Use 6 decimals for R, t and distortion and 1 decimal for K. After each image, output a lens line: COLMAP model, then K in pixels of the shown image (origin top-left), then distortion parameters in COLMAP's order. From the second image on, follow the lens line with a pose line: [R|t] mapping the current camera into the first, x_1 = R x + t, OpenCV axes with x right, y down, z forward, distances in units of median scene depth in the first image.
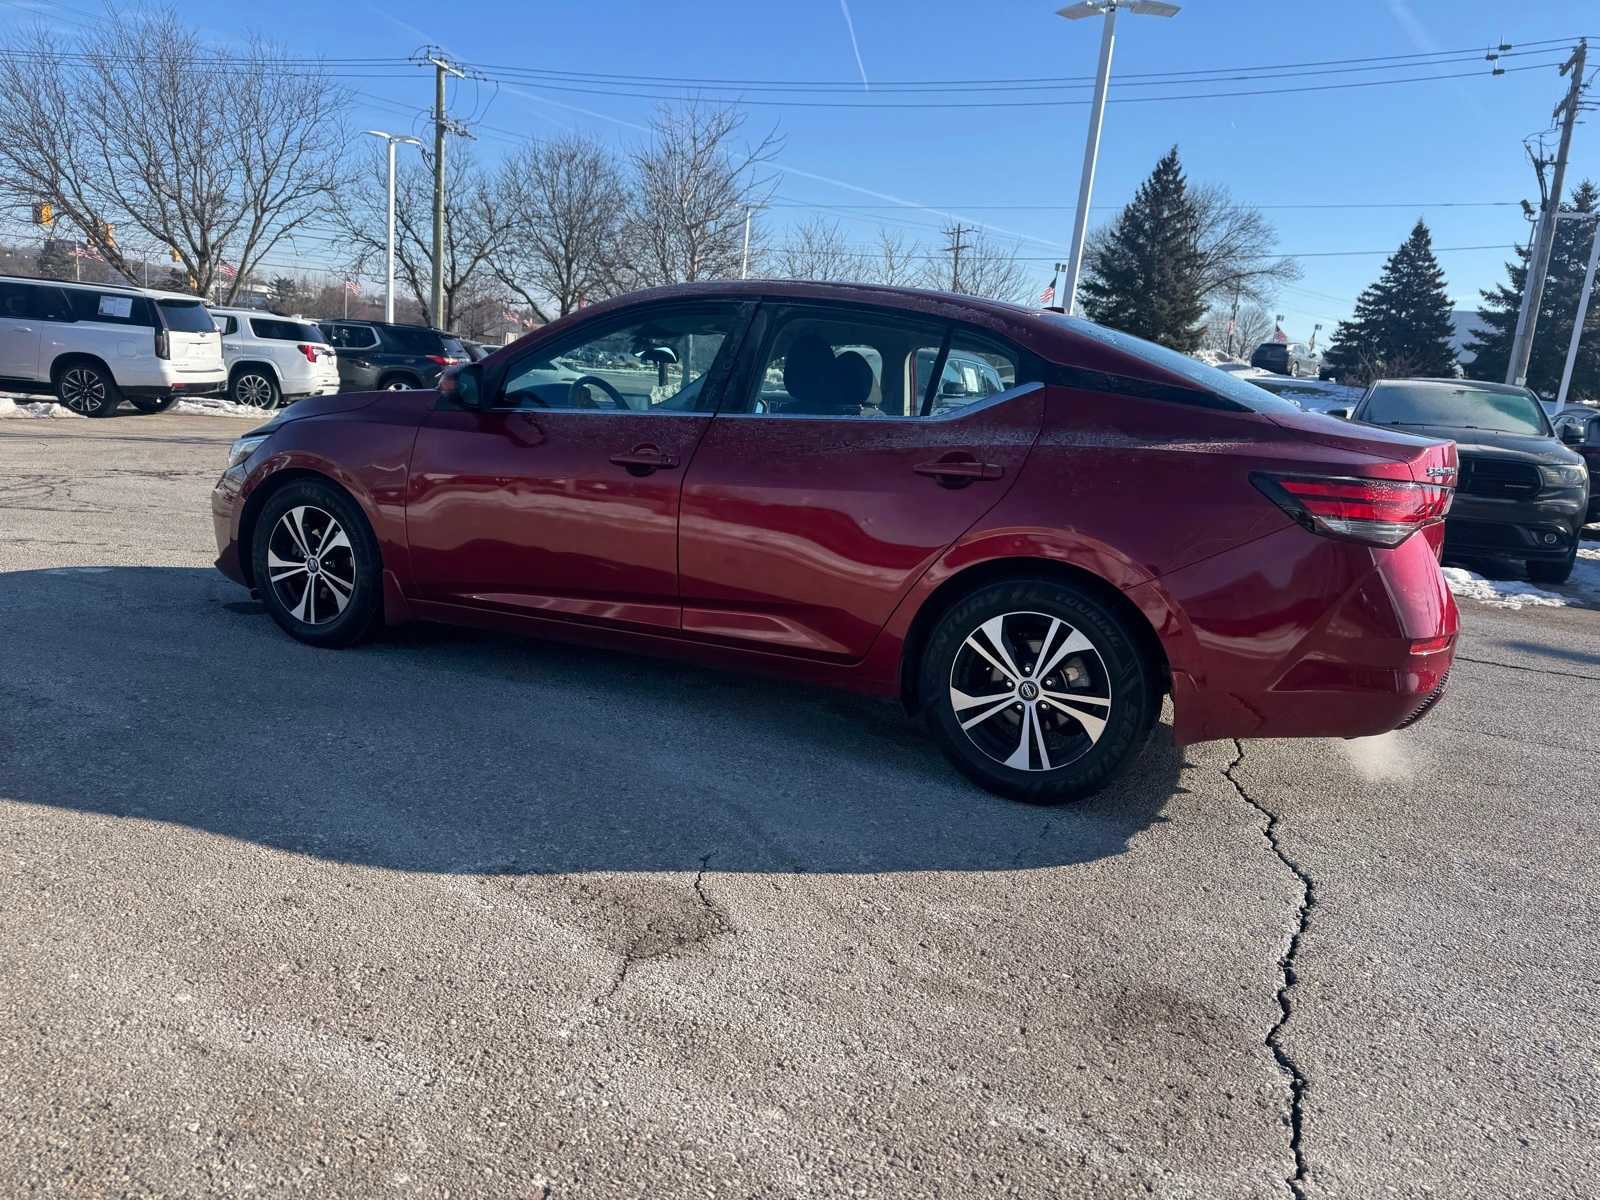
lens RADIAL K [[1124.9, 0, 809.0], [0, 1124.9, 599.8], [0, 0, 1]] dist [0.041603, -0.051396]
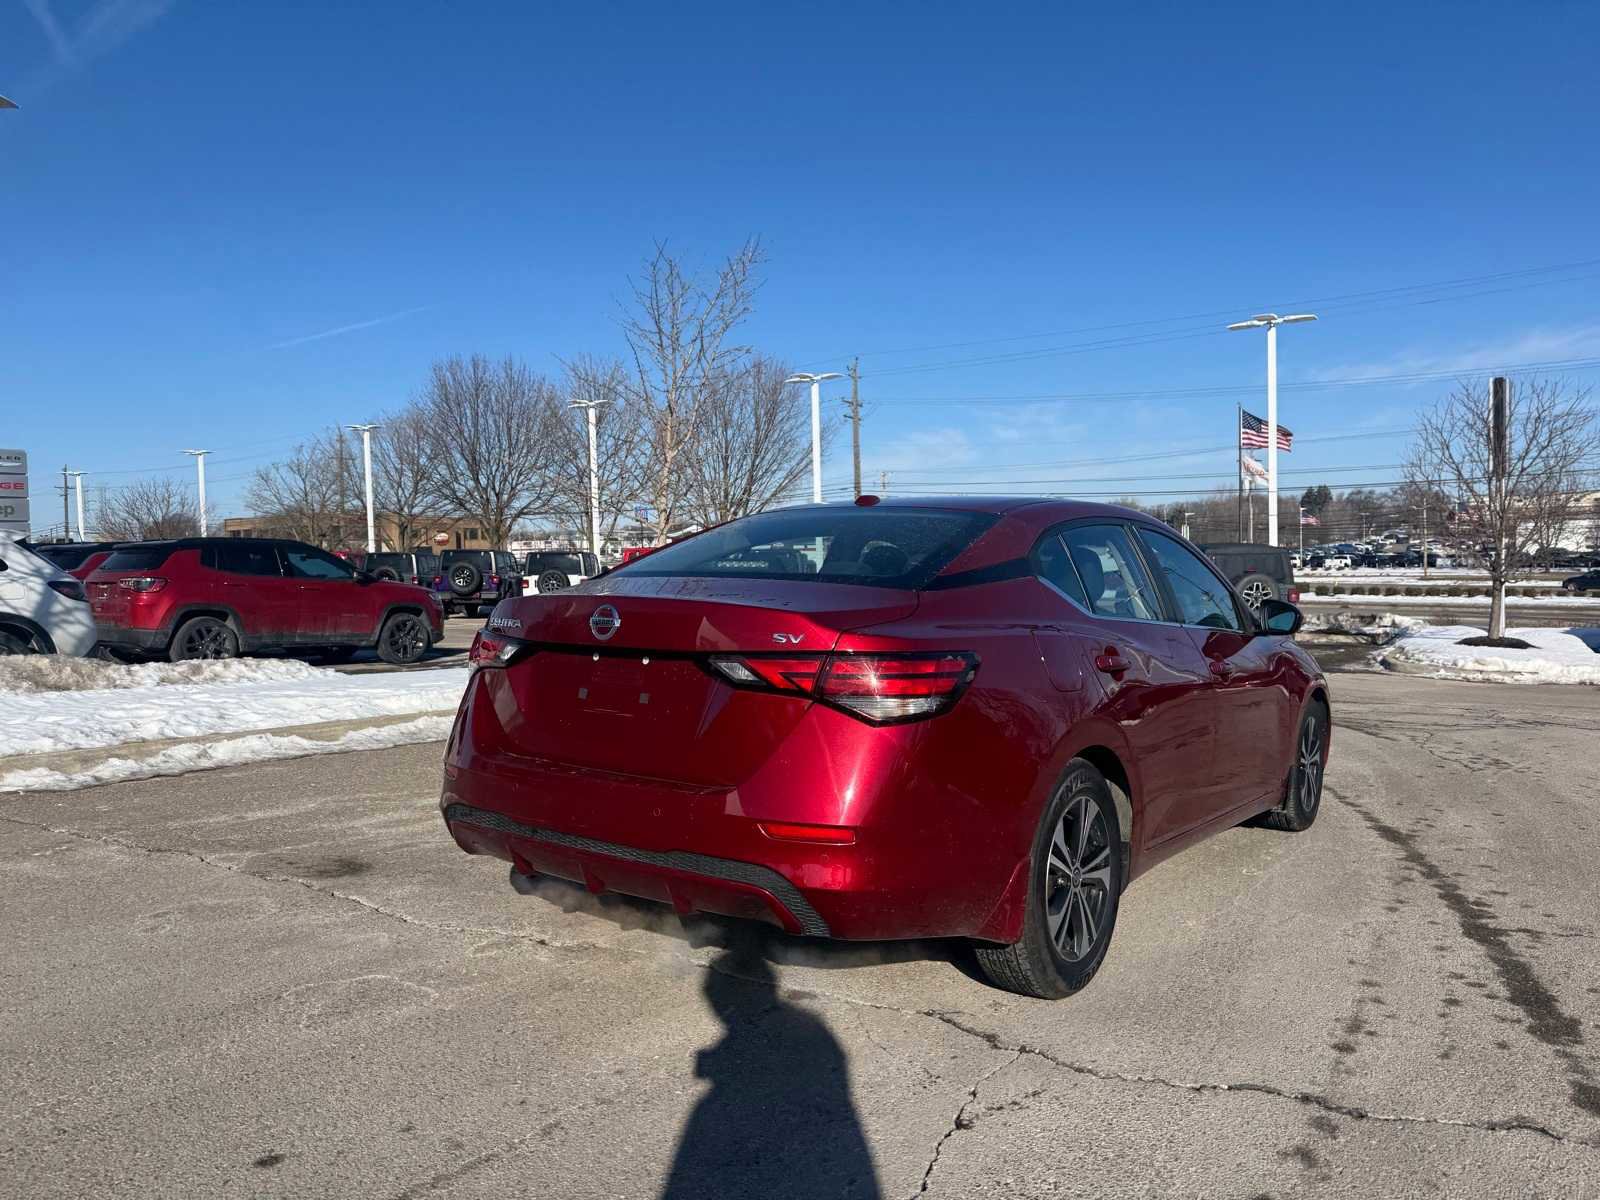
lens RADIAL K [[1124.9, 0, 802.8], [0, 1124.9, 604.7], [0, 0, 1]] dist [0.041603, -0.051396]
pose [[-0.178391, -0.056387, -0.982343, 0.285100], [-0.200920, 0.979409, -0.019732, -0.030425], [0.963228, 0.193852, -0.186047, 0.269866]]
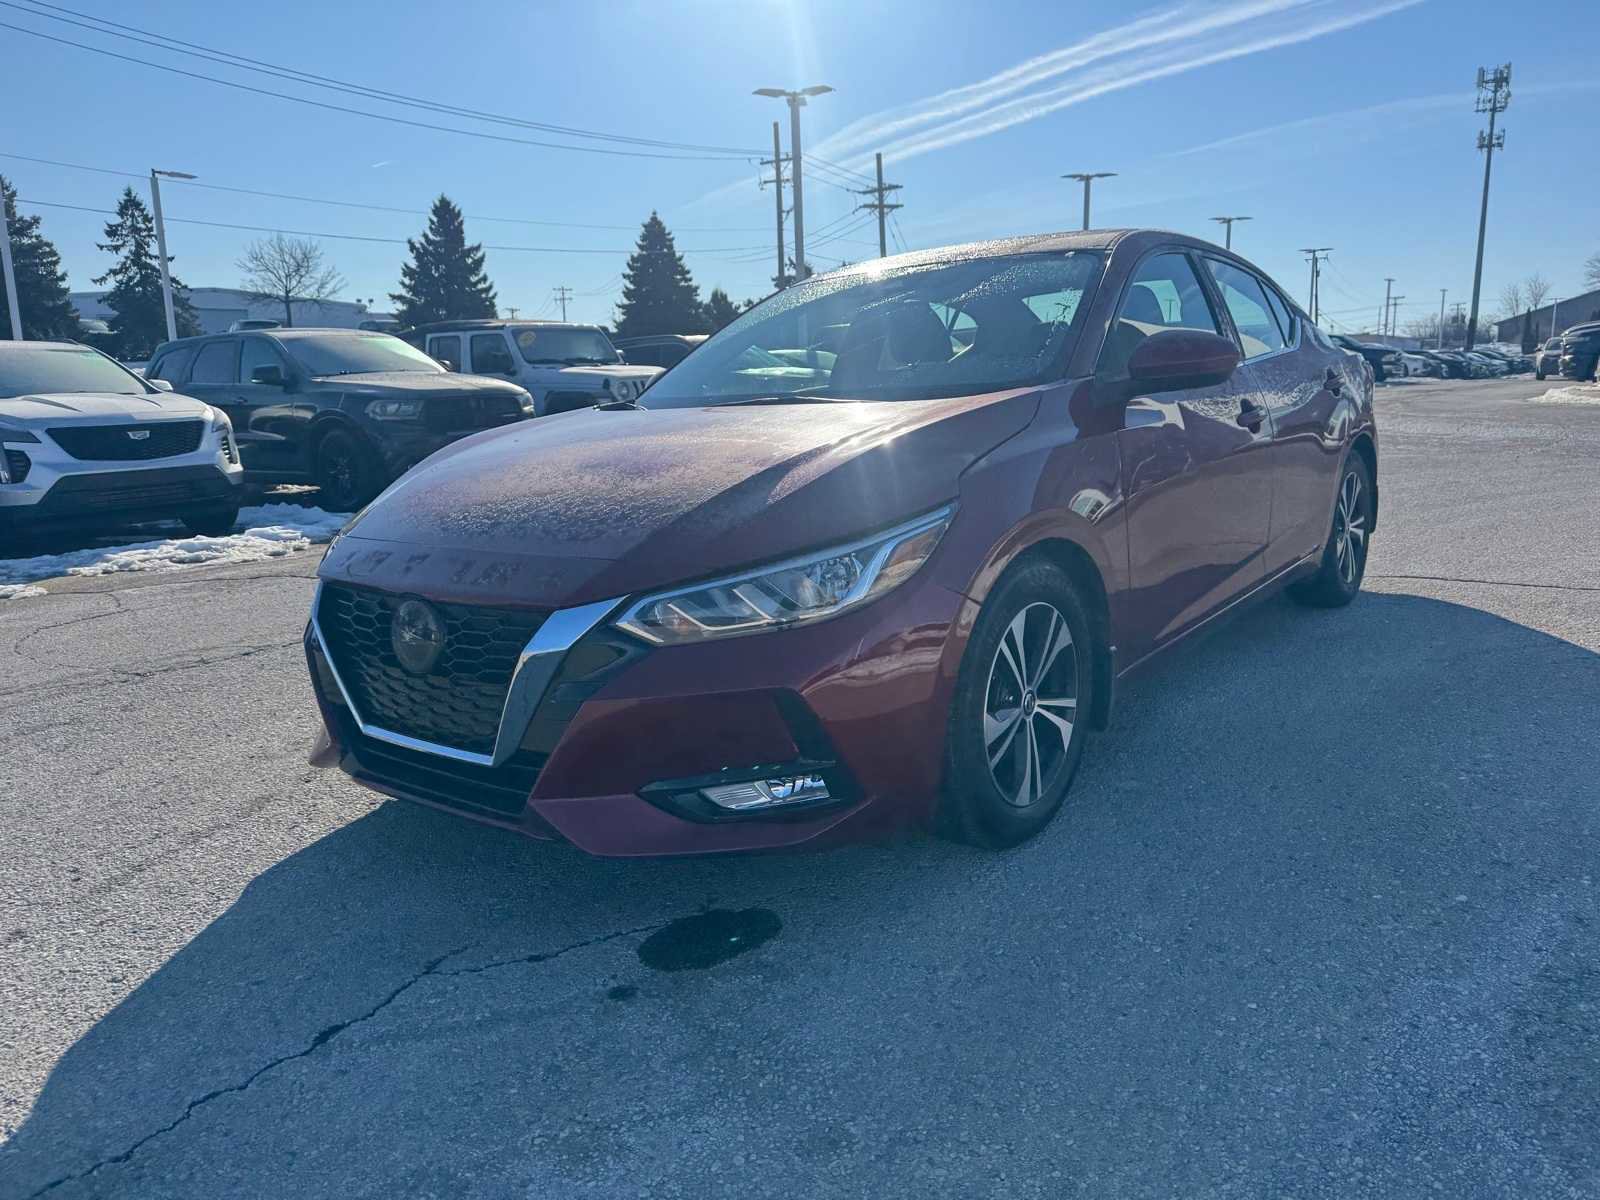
lens RADIAL K [[1124.9, 0, 816.6], [0, 1124.9, 564.2], [0, 0, 1]] dist [0.041603, -0.051396]
pose [[0.196866, -0.244515, 0.949451, -0.254980], [0.231322, 0.952646, 0.197374, -0.060814], [-0.952751, 0.180773, 0.244105, 0.248725]]
